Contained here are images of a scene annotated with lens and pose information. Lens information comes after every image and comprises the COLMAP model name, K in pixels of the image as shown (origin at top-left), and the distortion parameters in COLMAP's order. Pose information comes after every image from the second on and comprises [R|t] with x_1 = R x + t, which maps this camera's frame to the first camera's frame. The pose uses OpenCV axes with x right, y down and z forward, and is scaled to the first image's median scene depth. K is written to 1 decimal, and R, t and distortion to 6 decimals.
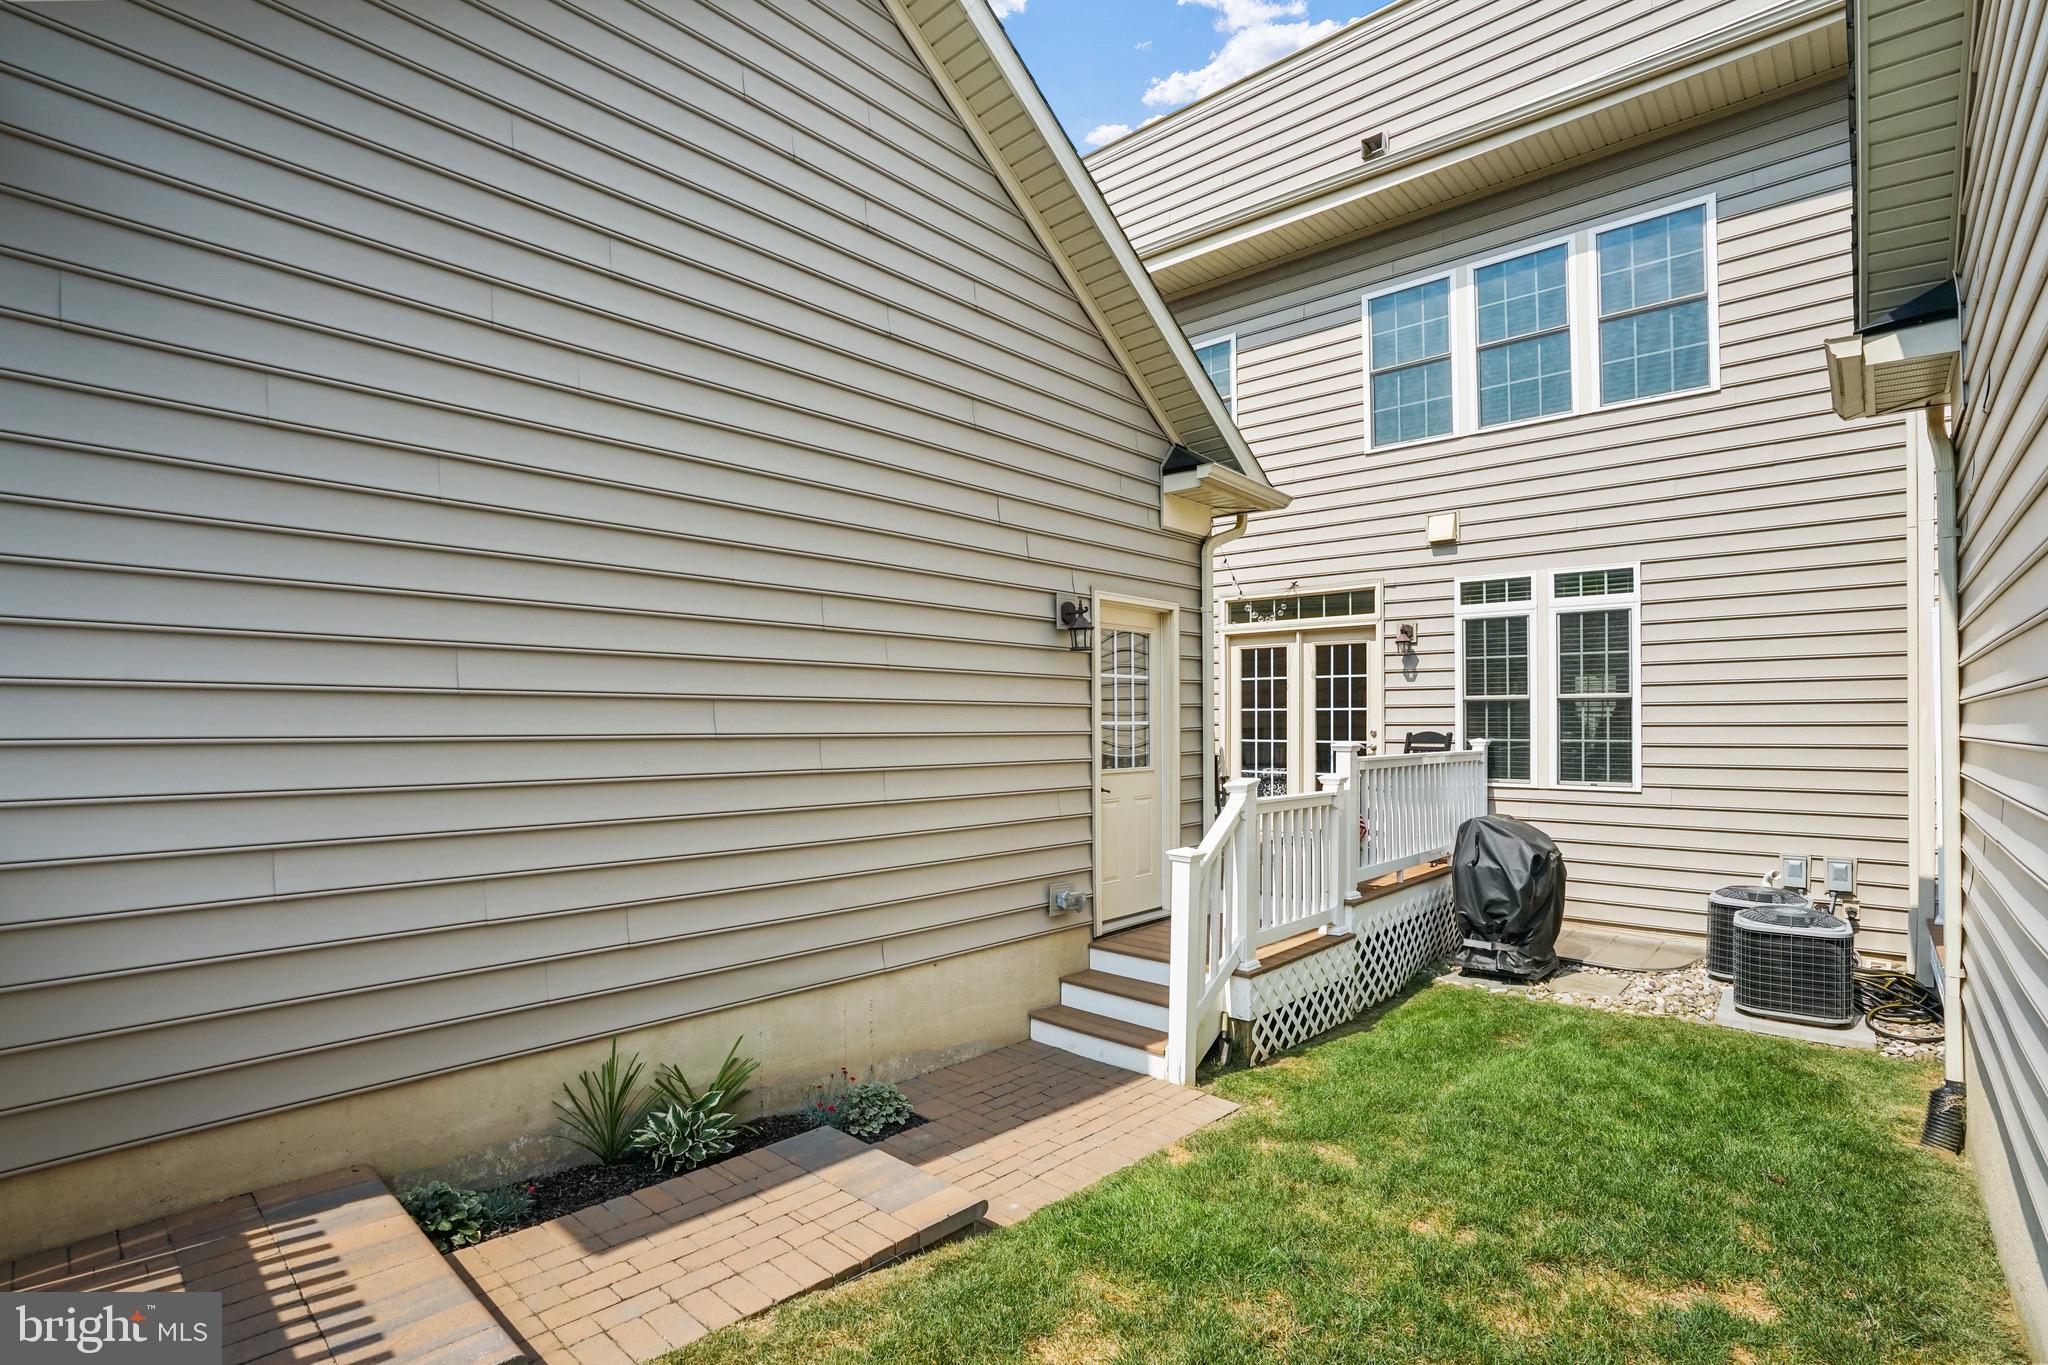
lens RADIAL K [[965.6, 0, 1010.9], [0, 965.6, 718.8], [0, 0, 1]] dist [-0.049258, 0.017104]
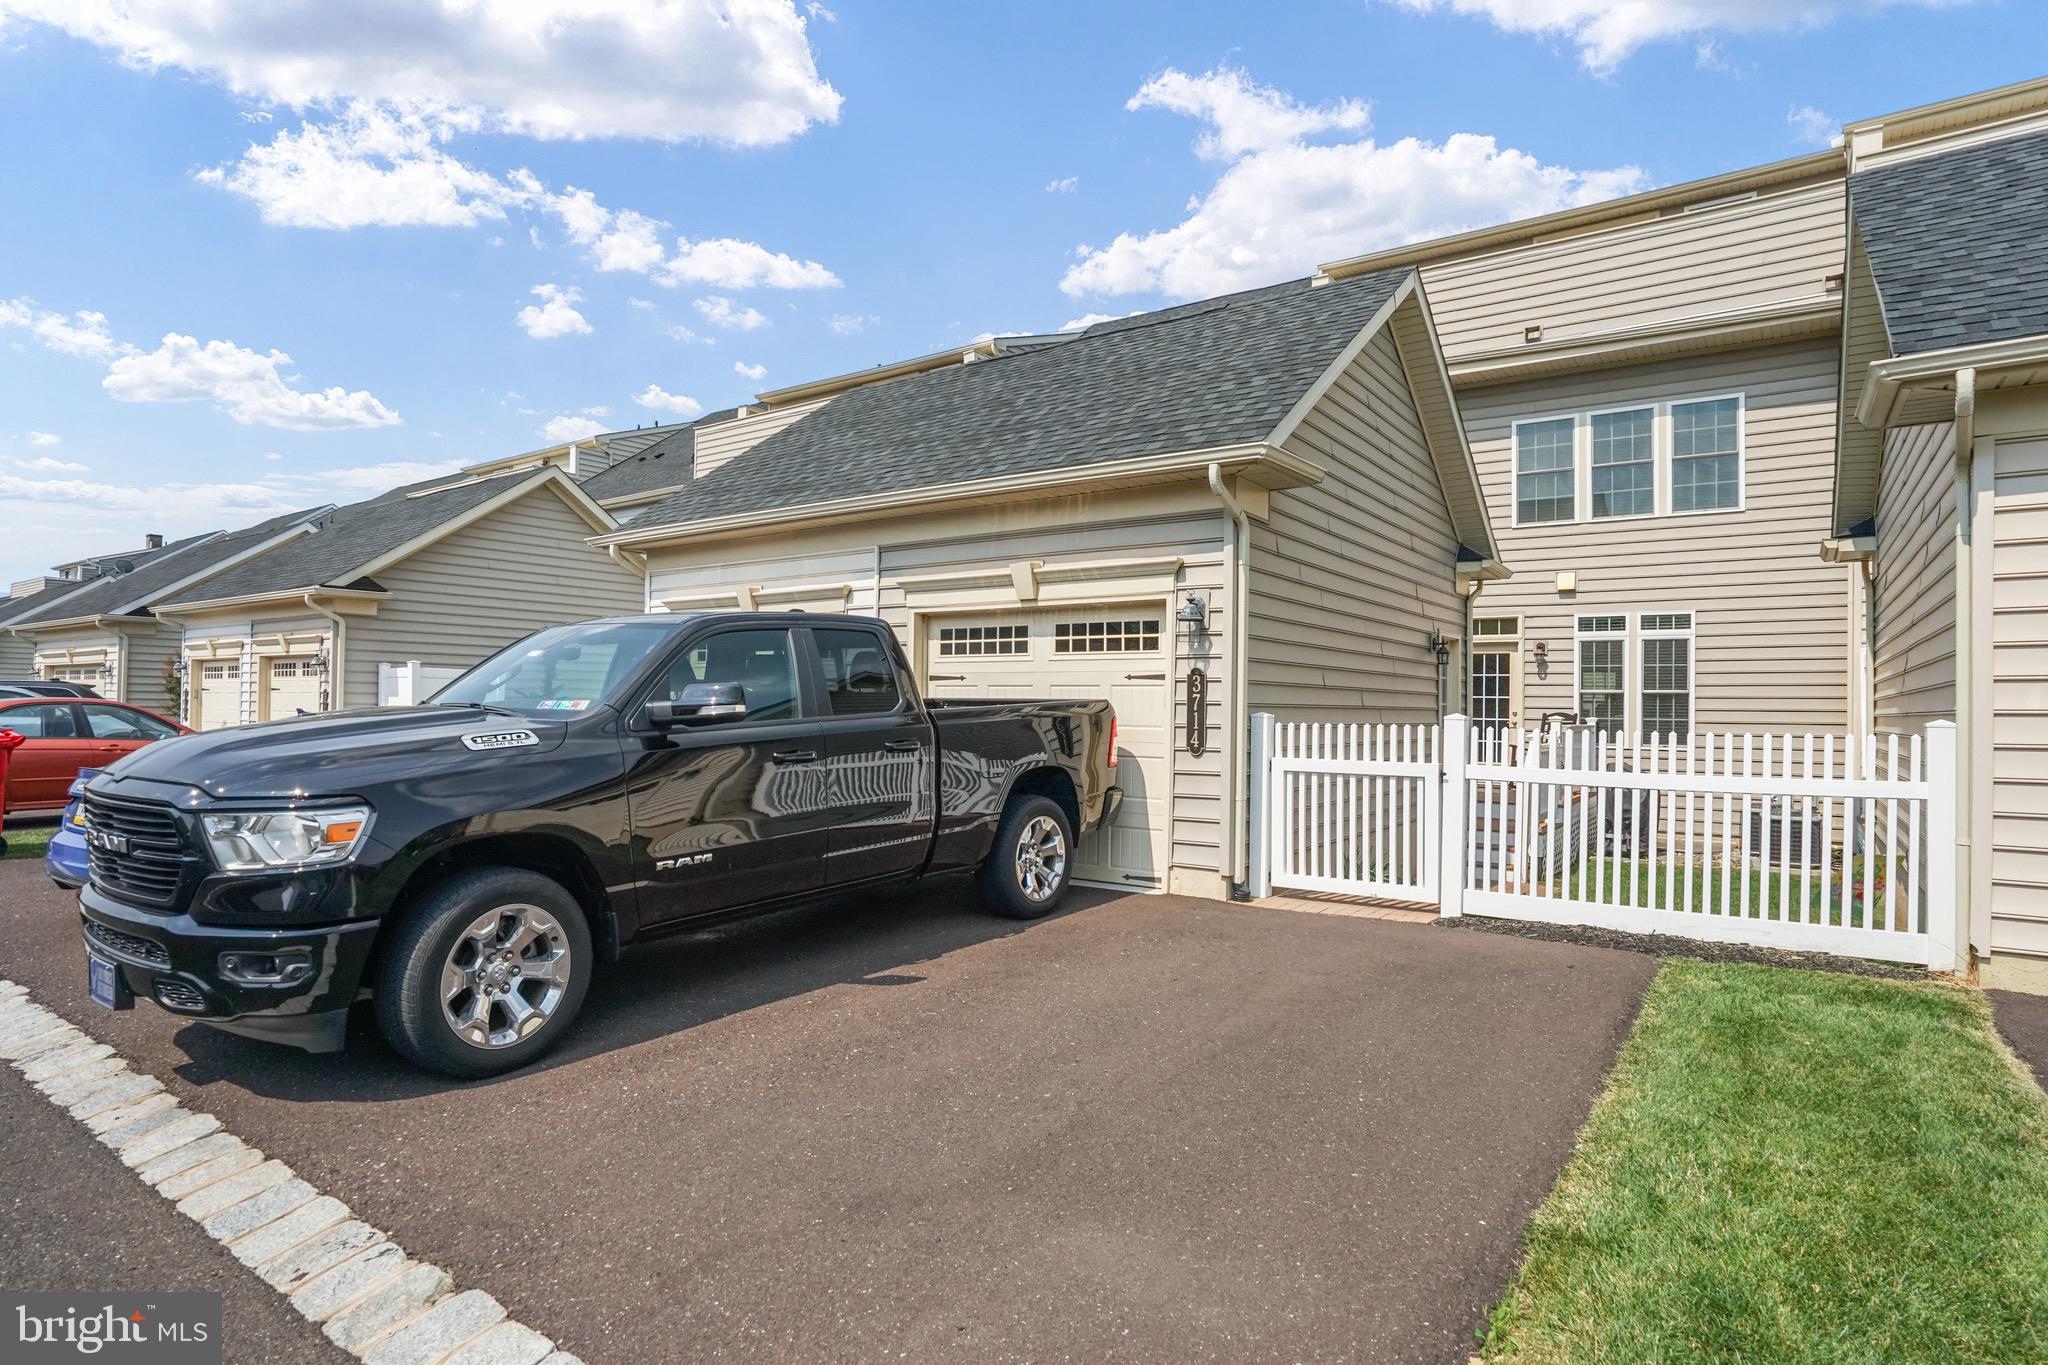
lens RADIAL K [[1066.4, 0, 1033.6], [0, 1066.4, 691.2], [0, 0, 1]] dist [-0.012399, 0.001005]
pose [[0.992151, 0.017479, 0.123818, -0.661862], [-0.016322, 0.999813, -0.010346, 0.011075], [-0.123976, 0.008244, 0.992251, -0.646502]]
